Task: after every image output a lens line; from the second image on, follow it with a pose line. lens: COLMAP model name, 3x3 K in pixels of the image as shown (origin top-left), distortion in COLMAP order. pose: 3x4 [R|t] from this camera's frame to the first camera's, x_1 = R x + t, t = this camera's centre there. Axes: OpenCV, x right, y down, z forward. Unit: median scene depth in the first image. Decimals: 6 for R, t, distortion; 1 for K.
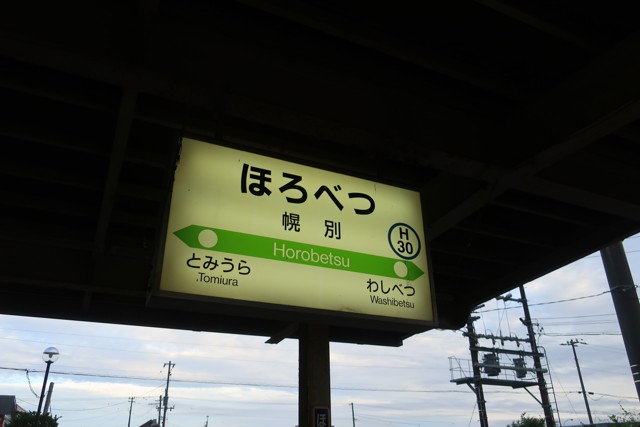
lens RADIAL K [[509.3, 0, 320.0], [0, 509.3, 213.5], [0, 0, 1]] dist [-0.011172, -0.000180]
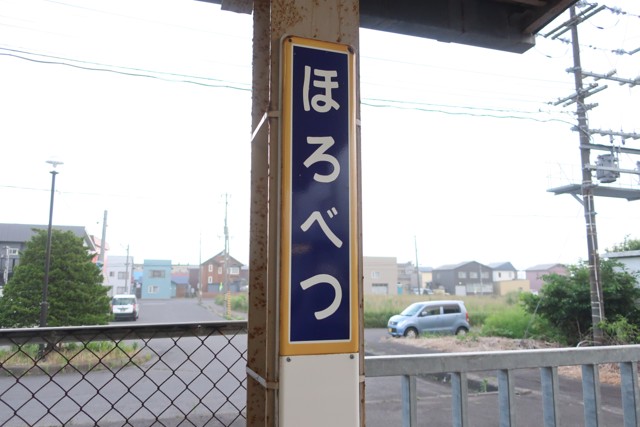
lens RADIAL K [[509.3, 0, 320.0], [0, 509.3, 213.5], [0, 0, 1]] dist [-0.011172, -0.000180]
pose [[0.992102, -0.006309, -0.125274, 0.010775], [0.043921, 0.952978, 0.299839, 0.118498], [0.117492, -0.302973, 0.945729, 0.222426]]
